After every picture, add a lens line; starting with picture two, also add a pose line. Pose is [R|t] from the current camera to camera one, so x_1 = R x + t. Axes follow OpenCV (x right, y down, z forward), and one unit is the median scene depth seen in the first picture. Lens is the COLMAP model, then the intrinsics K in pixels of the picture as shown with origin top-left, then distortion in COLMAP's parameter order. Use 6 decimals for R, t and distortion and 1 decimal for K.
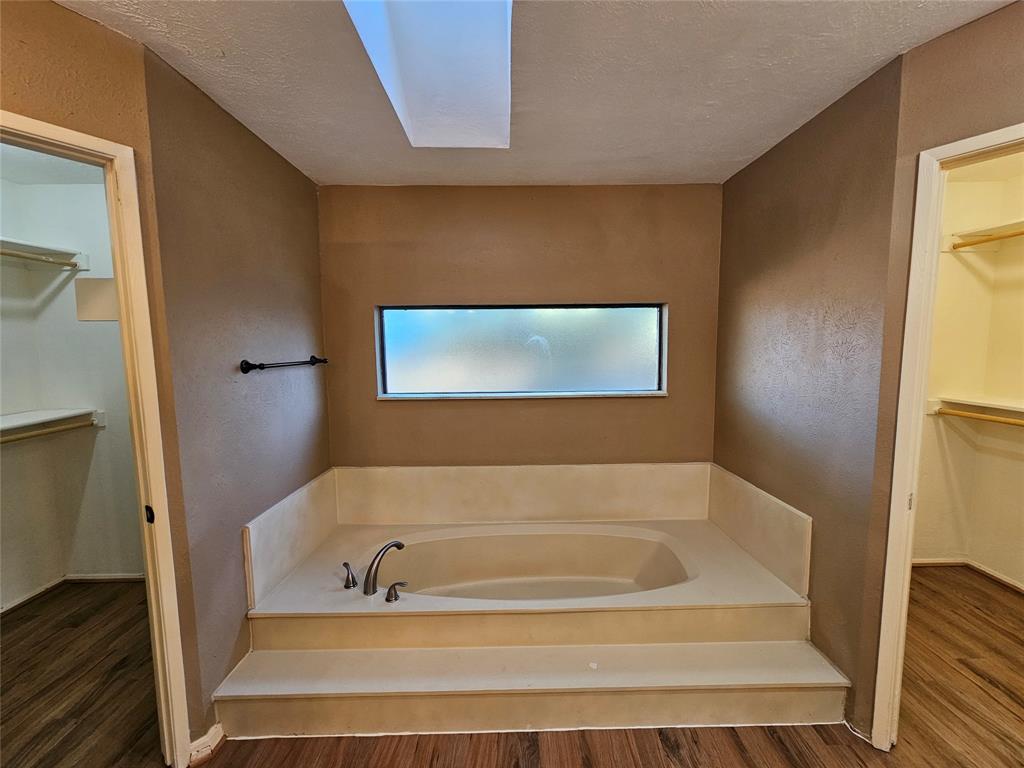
lens RADIAL K [[418.7, 0, 520.7], [0, 418.7, 381.7], [0, 0, 1]] dist [0.000451, 0.000237]
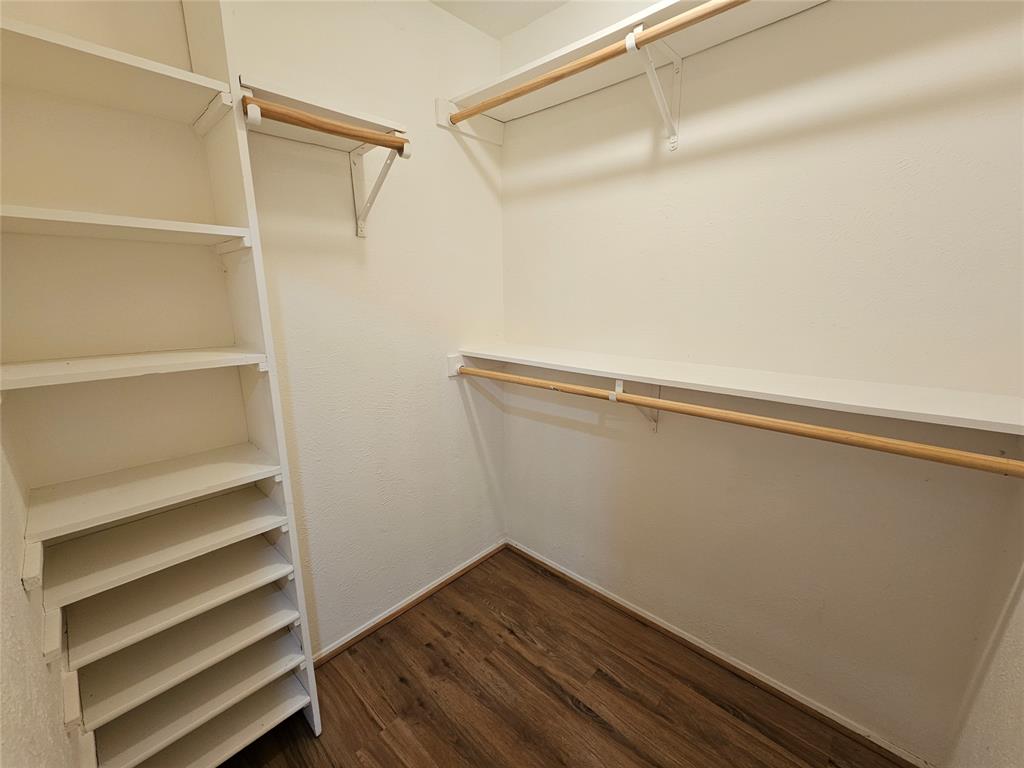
lens RADIAL K [[418.7, 0, 520.7], [0, 418.7, 381.7], [0, 0, 1]] dist [0.000451, 0.000237]
pose [[0.692384, -0.163378, 0.702789, 0.570812], [0.069946, 0.984638, 0.159989, -0.017860], [-0.718131, -0.061616, 0.693175, 0.436828]]
